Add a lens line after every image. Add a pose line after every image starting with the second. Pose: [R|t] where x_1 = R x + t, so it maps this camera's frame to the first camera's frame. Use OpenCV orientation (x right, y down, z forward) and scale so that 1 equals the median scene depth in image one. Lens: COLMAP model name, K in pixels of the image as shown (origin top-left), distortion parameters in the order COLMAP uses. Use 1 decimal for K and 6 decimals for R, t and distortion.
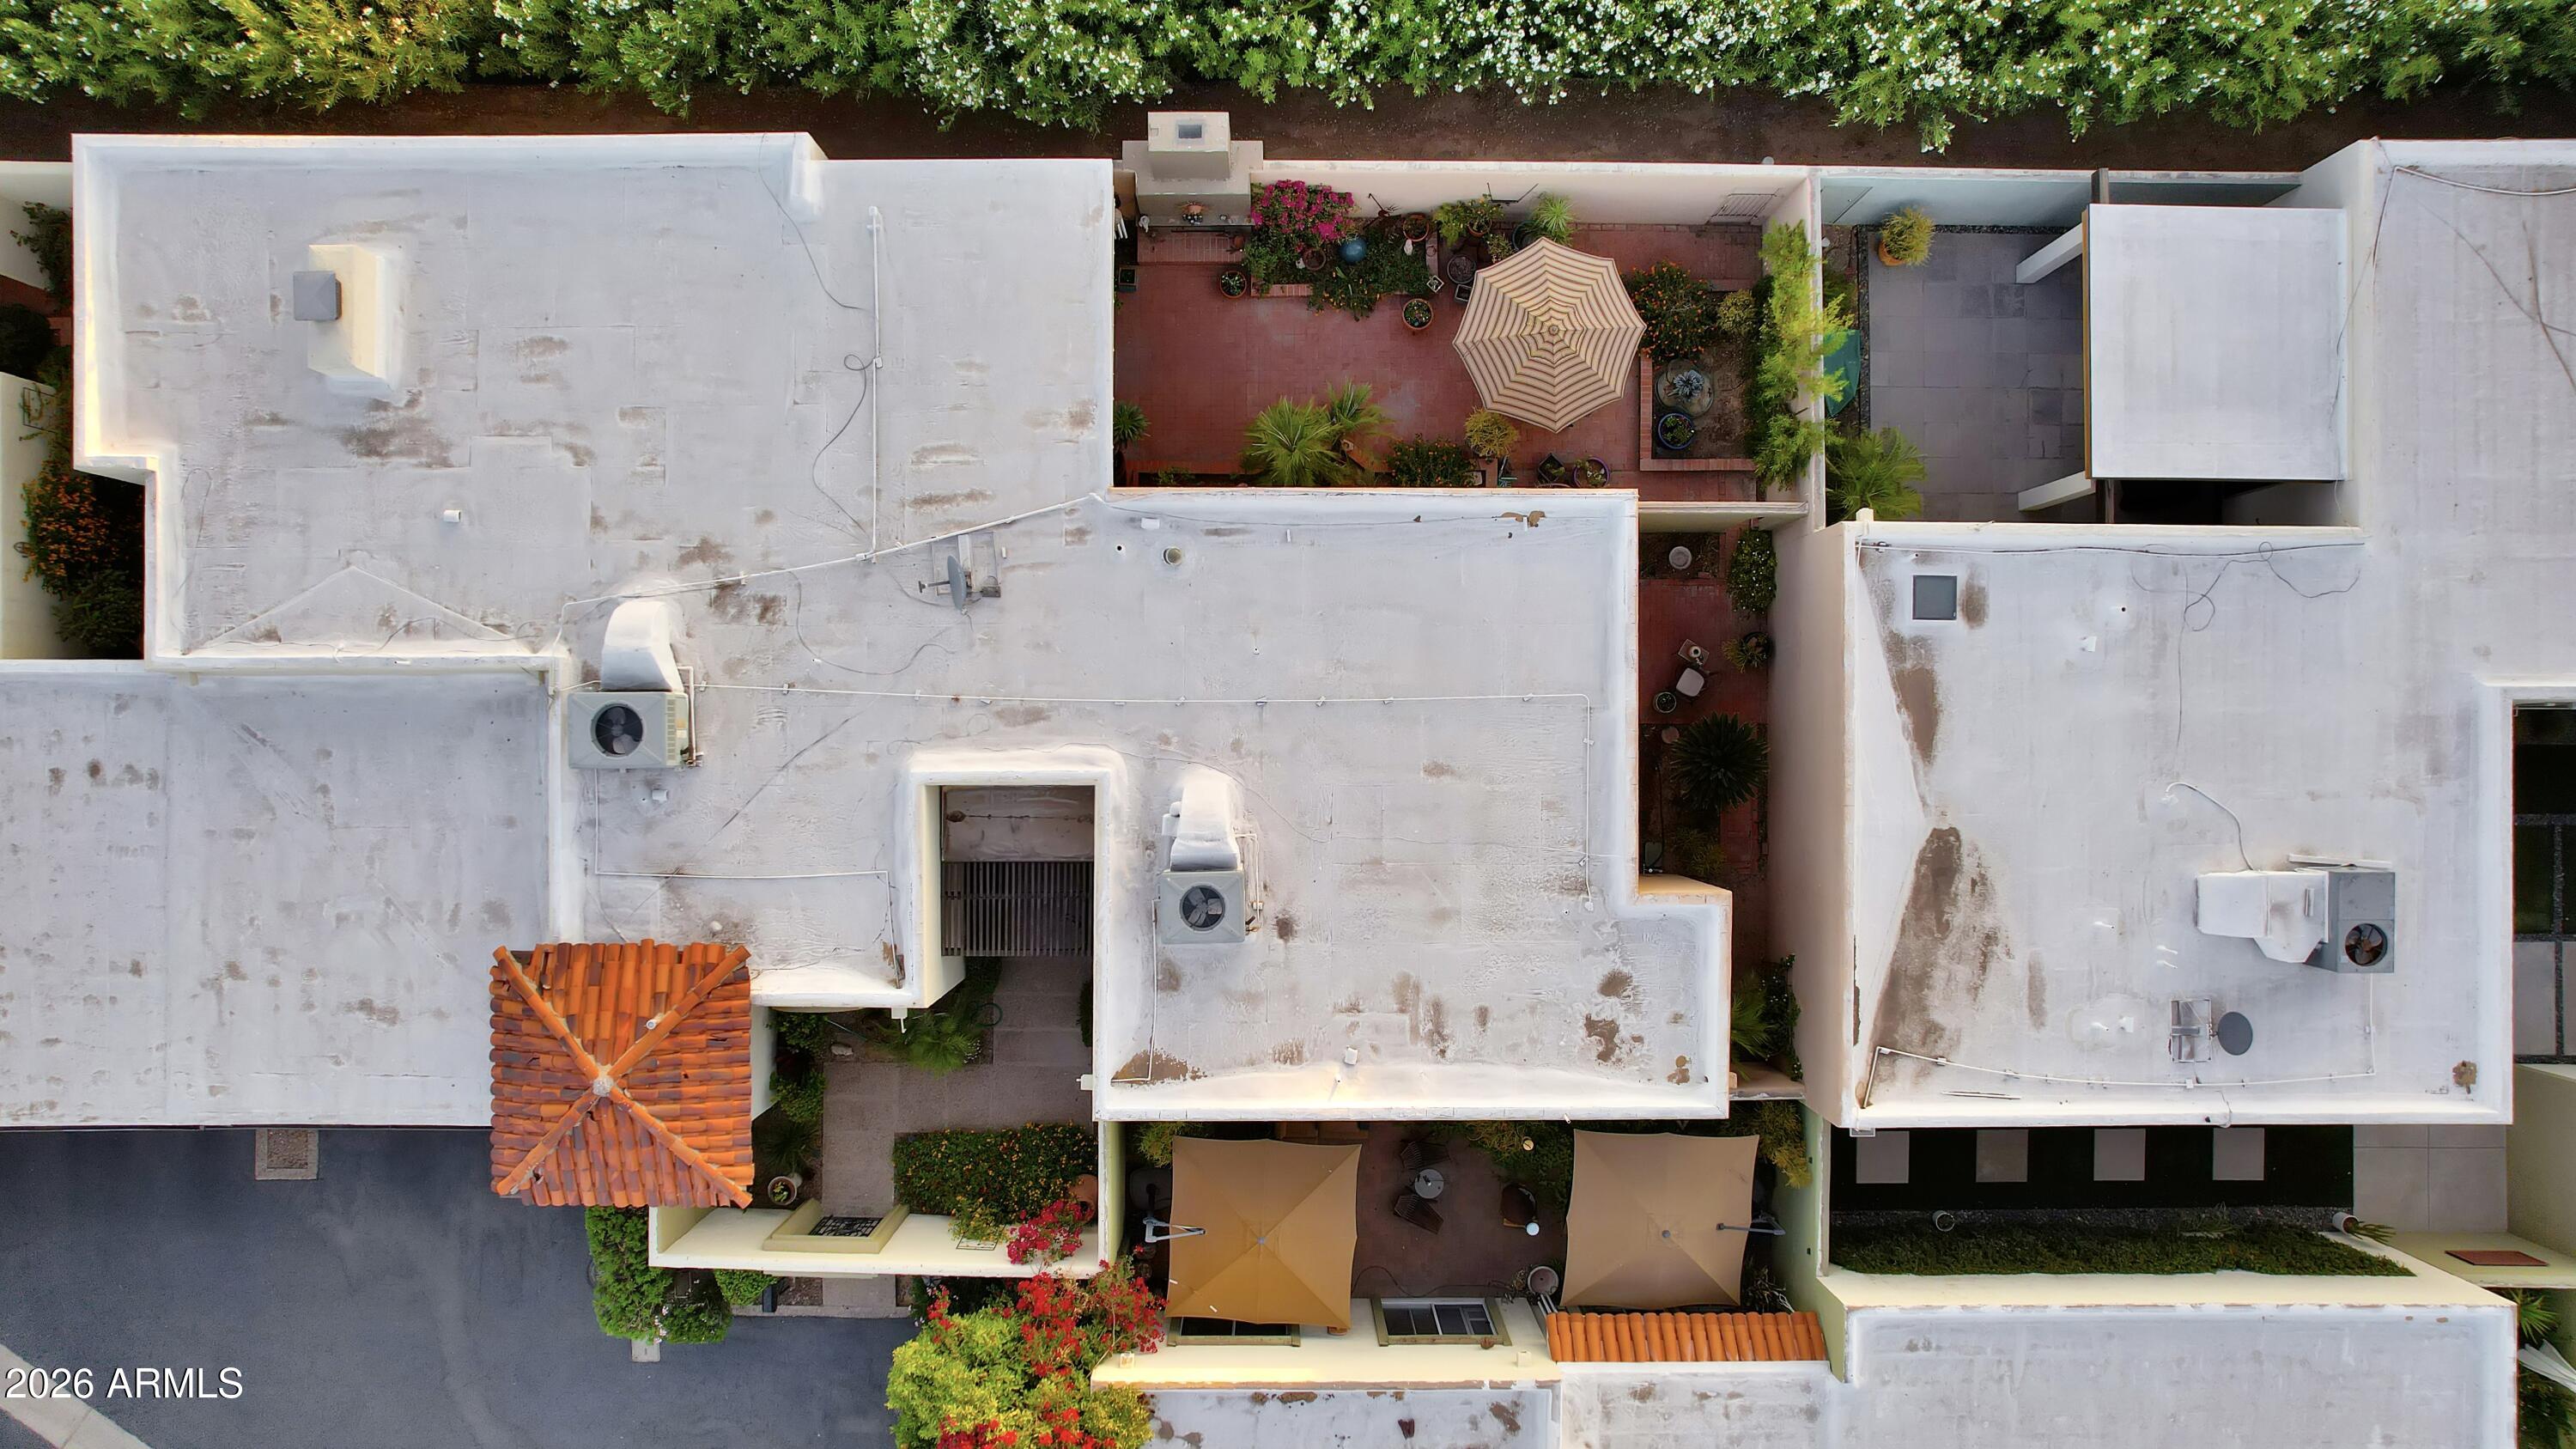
lens RADIAL K [[1698.5, 0, 1283.6], [0, 1698.5, 743.7], [0, 0, 1]] dist [-0.060982, 0.046286]
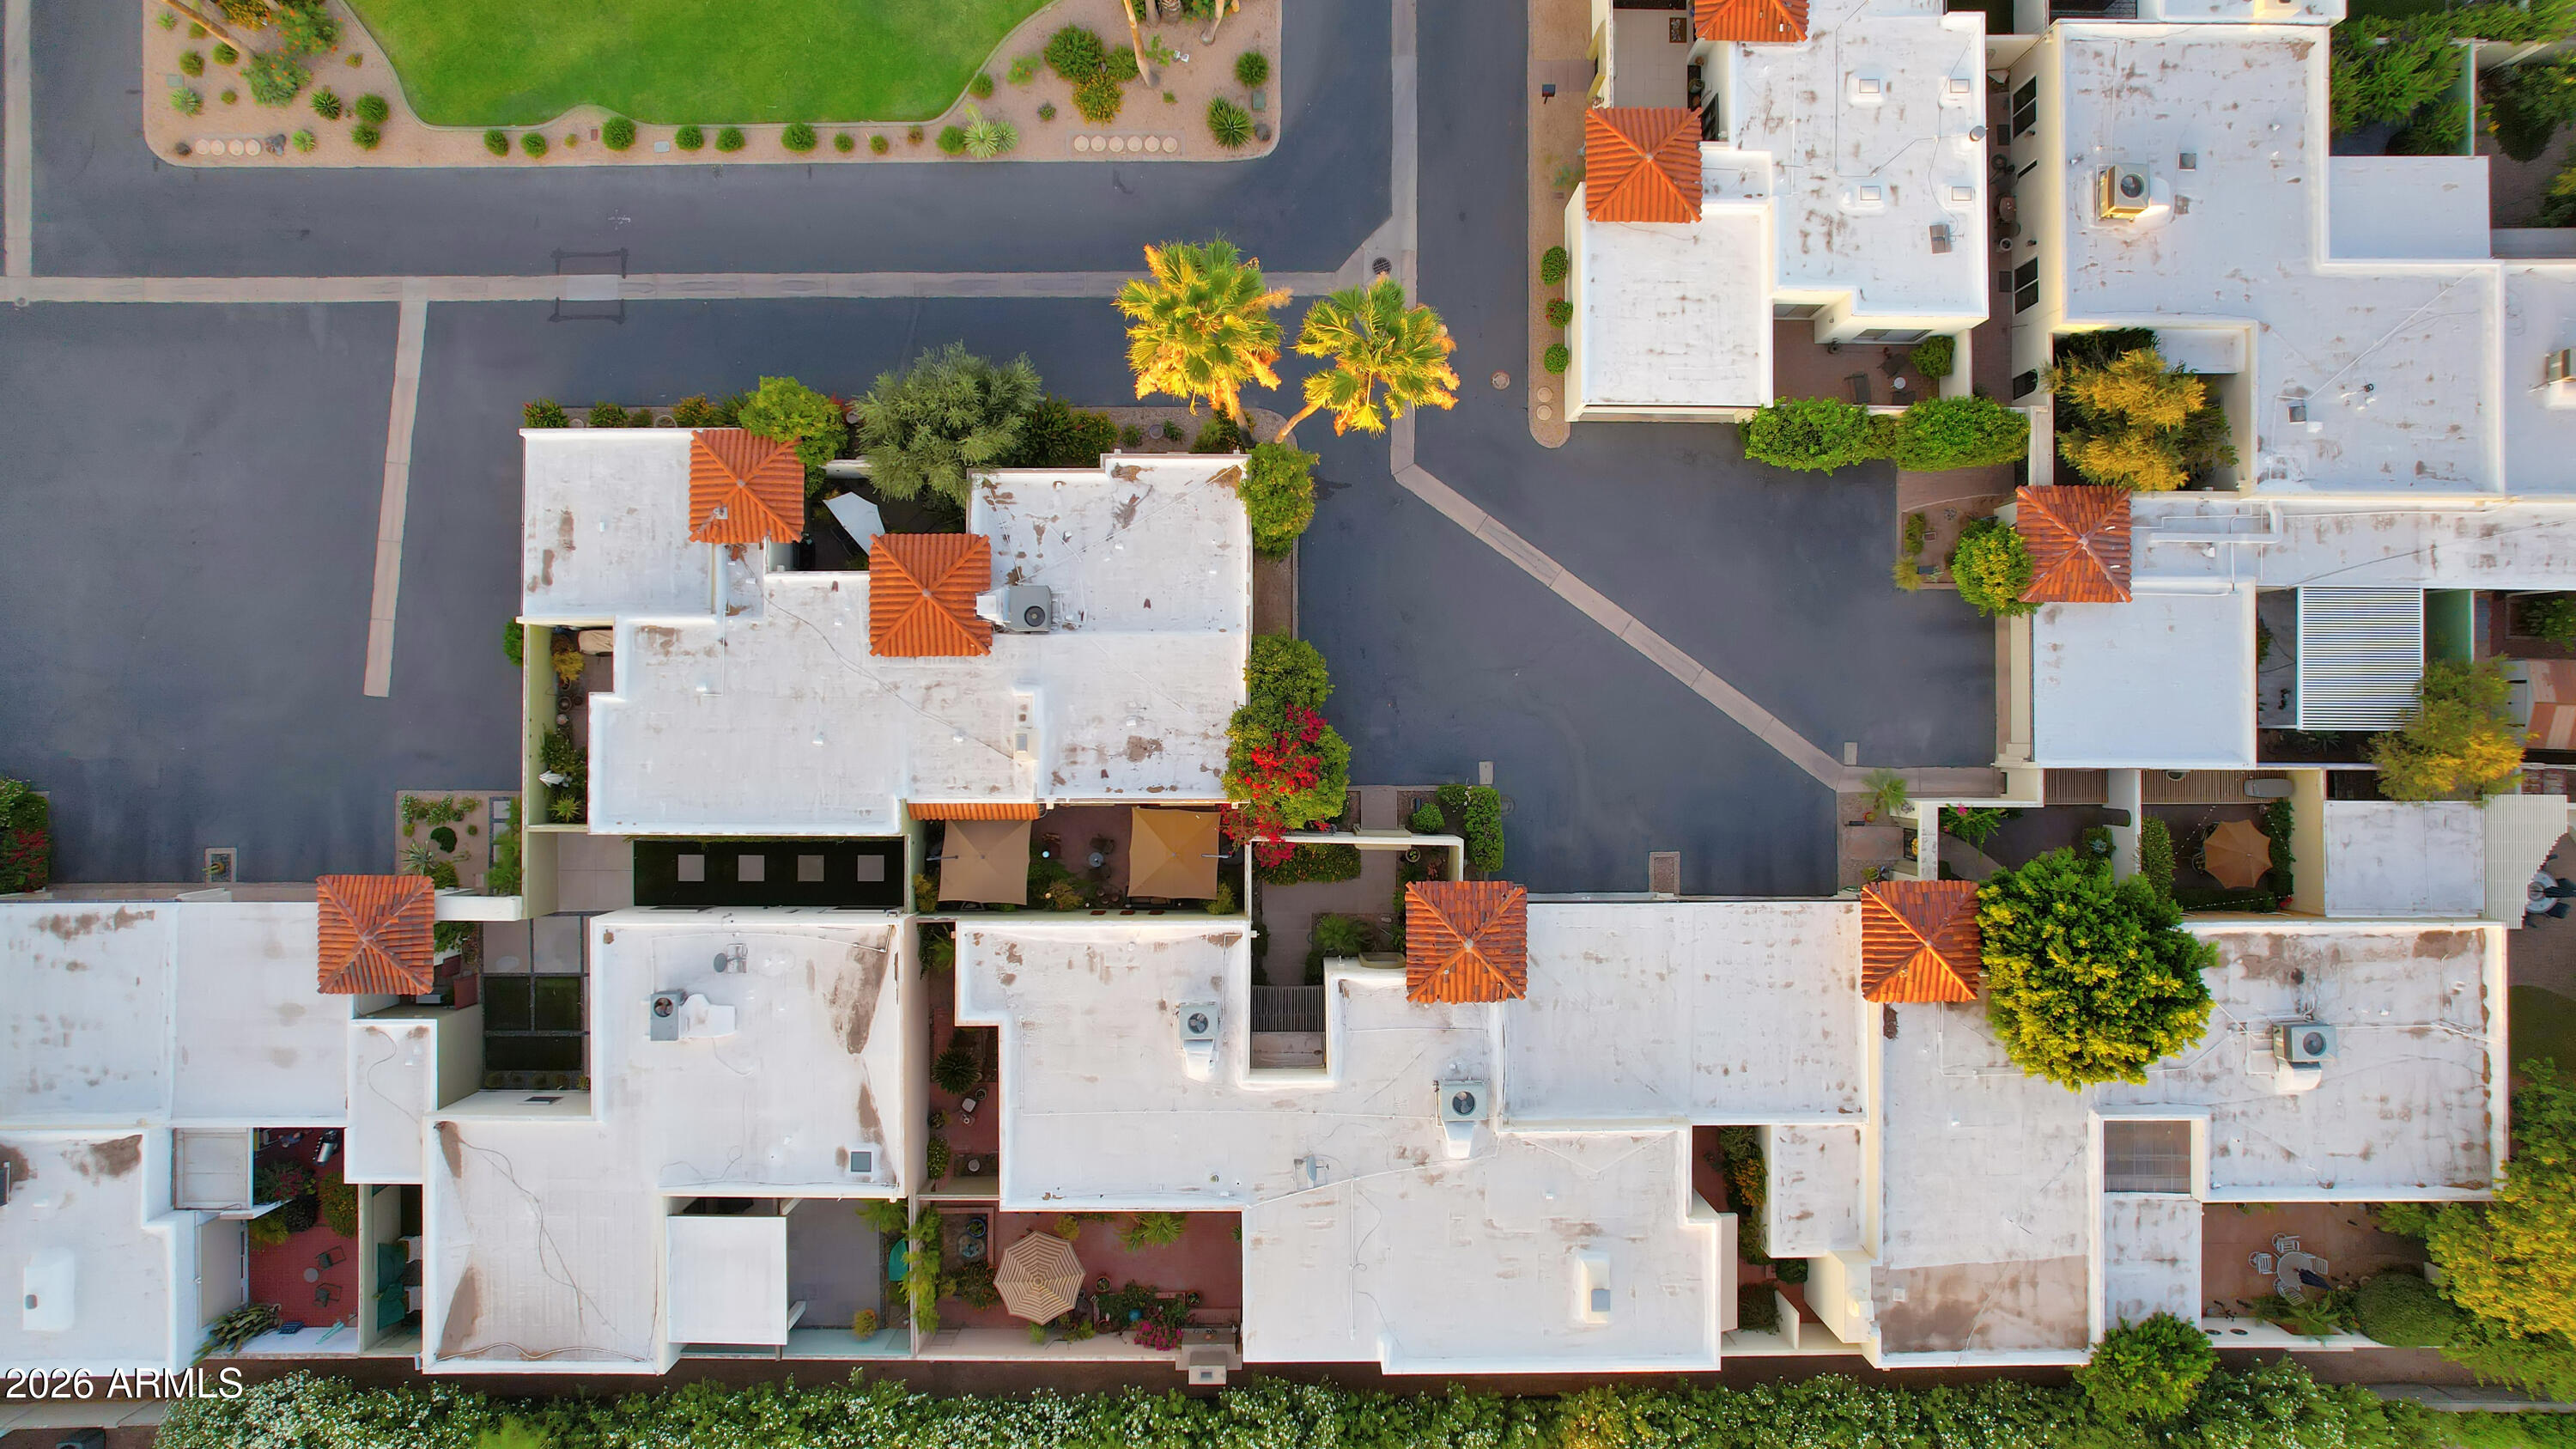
lens RADIAL K [[1698.5, 0, 1290.1], [0, 1698.5, 715.2], [0, 0, 1]] dist [-0.060982, 0.046286]
pose [[-0.999906, 0.002245, -0.013504, -0.132913], [-0.002379, -0.999948, 0.009918, 0.455237], [-0.013481, 0.009949, 0.999860, -1.154362]]
